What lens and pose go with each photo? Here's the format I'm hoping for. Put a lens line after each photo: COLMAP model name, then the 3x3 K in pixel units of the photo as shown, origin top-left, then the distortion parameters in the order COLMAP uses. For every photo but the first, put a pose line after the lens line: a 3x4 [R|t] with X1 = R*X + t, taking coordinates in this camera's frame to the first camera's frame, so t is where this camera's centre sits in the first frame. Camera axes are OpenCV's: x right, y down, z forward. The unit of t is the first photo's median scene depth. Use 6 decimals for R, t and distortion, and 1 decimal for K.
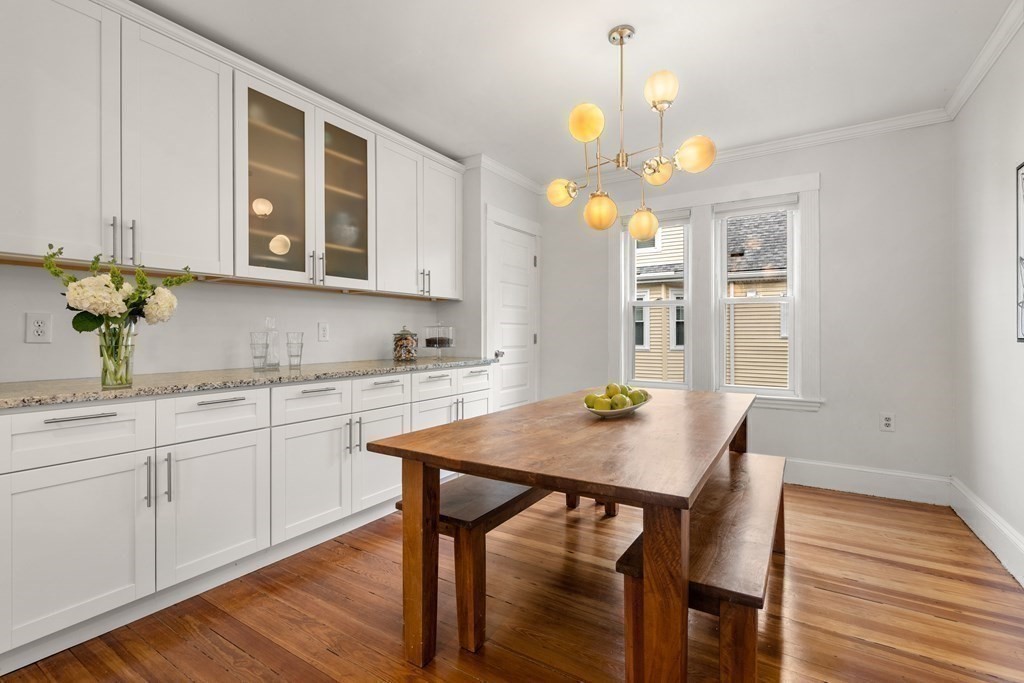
lens RADIAL K [[472.1, 0, 506.0], [0, 472.1, 337.2], [0, 0, 1]] dist [-0.004687, 0.001819]
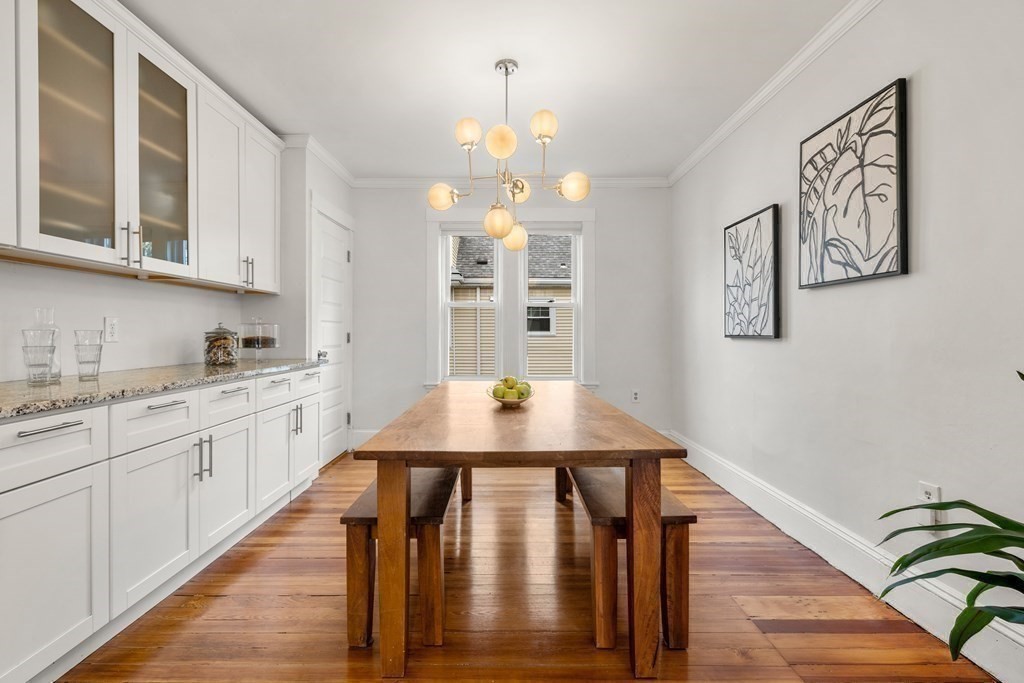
lens RADIAL K [[472.1, 0, 504.2], [0, 472.1, 337.5], [0, 0, 1]] dist [-0.004687, 0.001819]
pose [[0.843054, -0.005116, 0.537805, -0.276094], [0.003893, 0.999987, 0.003410, 0.001388], [-0.537815, -0.000781, 0.843062, 0.039163]]
